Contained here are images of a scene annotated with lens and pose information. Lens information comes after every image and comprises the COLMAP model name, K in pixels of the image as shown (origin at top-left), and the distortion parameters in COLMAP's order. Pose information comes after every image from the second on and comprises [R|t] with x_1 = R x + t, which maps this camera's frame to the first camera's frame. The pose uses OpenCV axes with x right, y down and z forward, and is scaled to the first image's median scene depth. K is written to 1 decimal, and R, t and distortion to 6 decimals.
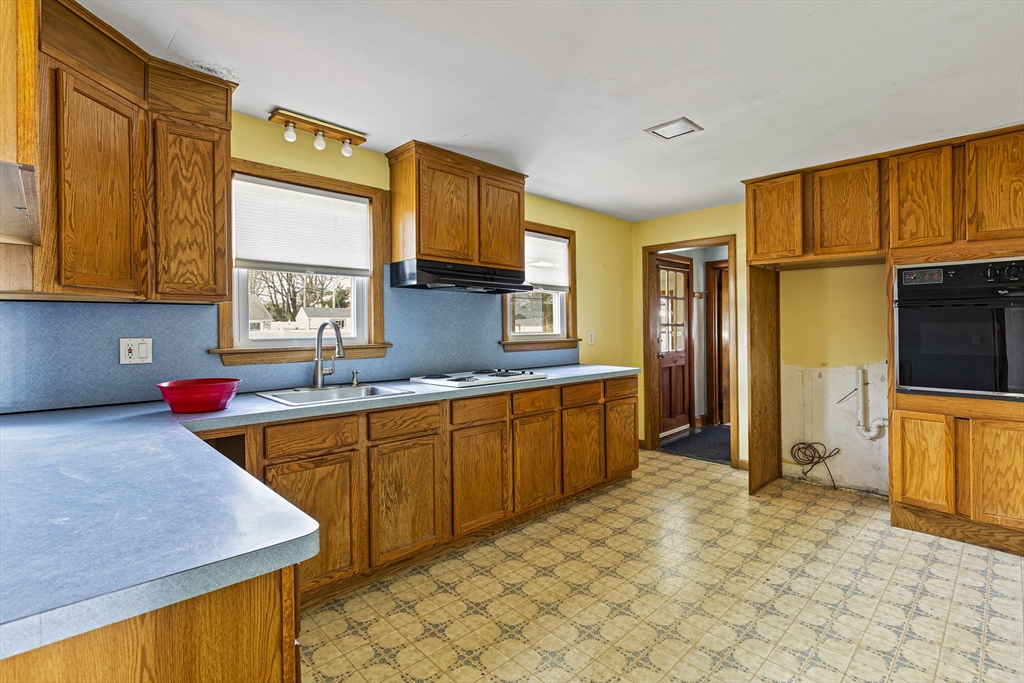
lens RADIAL K [[497.2, 0, 515.5], [0, 497.2, 325.5], [0, 0, 1]] dist [0.035245, -0.000477]
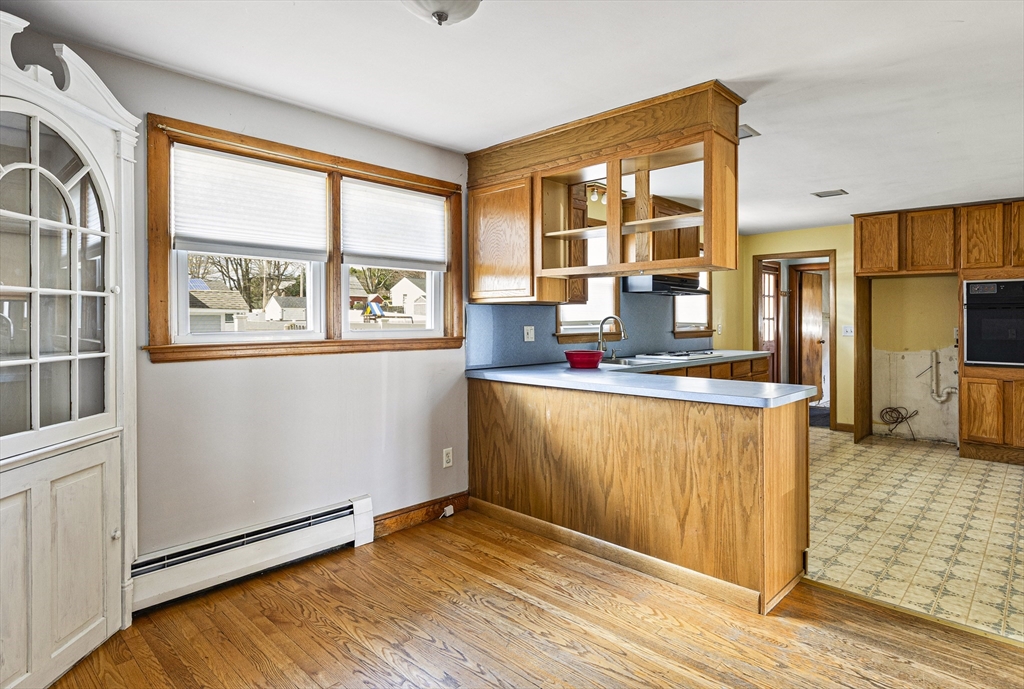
lens RADIAL K [[559.6, 0, 510.4], [0, 559.6, 319.6], [0, 0, 1]] dist [-0.002225, 0.010288]
pose [[0.999819, 0.006650, 0.017840, -0.508878], [-0.006732, 0.999967, 0.004521, -0.002621], [-0.017809, -0.004640, 0.999831, -0.515893]]
